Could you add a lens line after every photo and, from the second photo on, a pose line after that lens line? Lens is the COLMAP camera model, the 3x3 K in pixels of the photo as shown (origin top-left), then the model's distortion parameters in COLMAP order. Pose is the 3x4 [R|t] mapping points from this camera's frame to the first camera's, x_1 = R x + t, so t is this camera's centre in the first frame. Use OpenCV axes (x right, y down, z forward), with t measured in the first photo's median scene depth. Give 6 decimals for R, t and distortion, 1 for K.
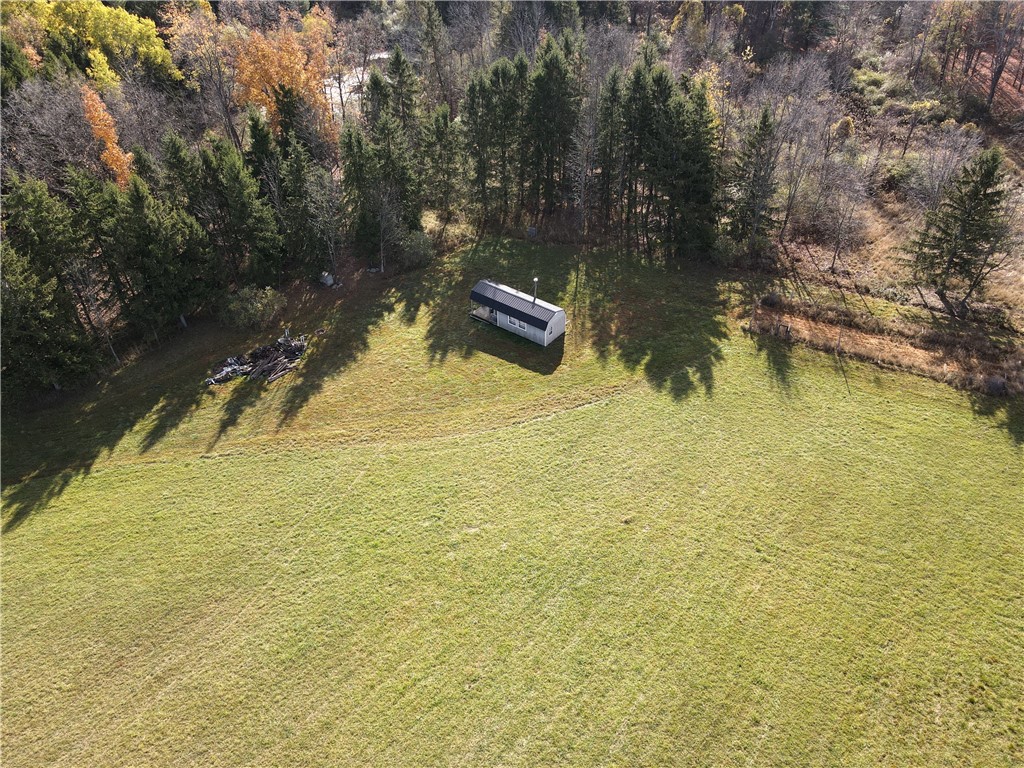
lens RADIAL K [[717.4, 0, 508.3], [0, 717.4, 384.4], [0, 0, 1]] dist [-0.011449, -0.004748]
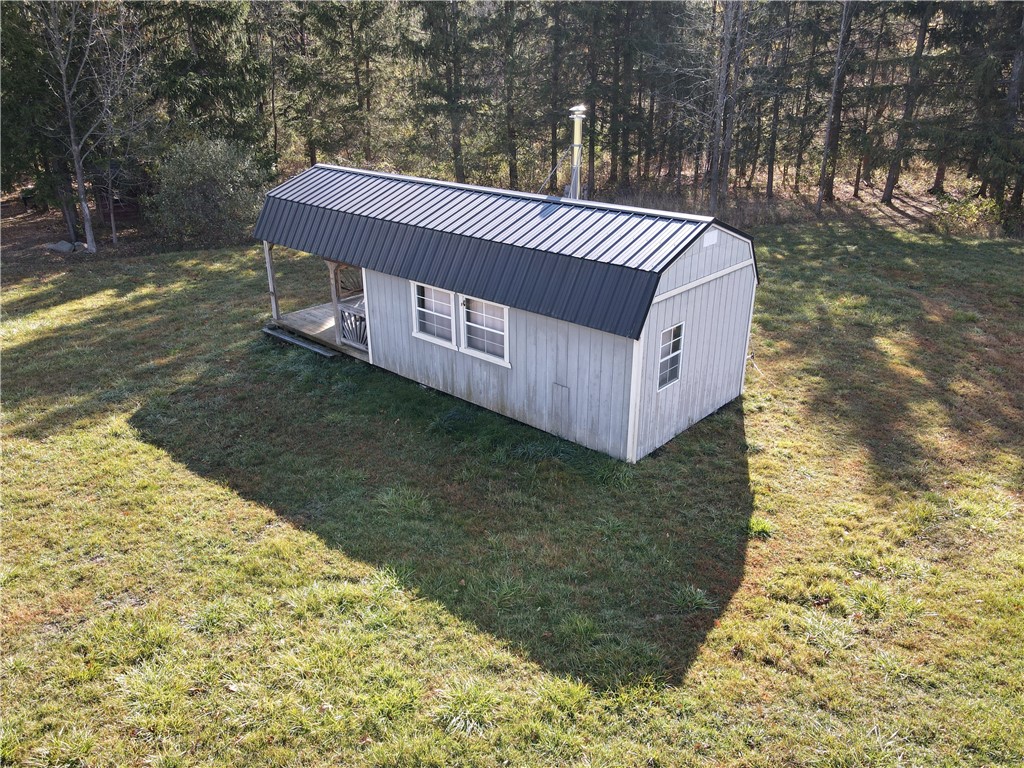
lens RADIAL K [[717.4, 0, 512.2], [0, 717.4, 389.1], [0, 0, 1]] dist [-0.011449, -0.004748]
pose [[0.995935, 0.039629, -0.080885, 0.036853], [-0.061098, 0.957053, -0.283403, -0.022706], [0.066180, 0.287193, 0.955584, 0.800630]]
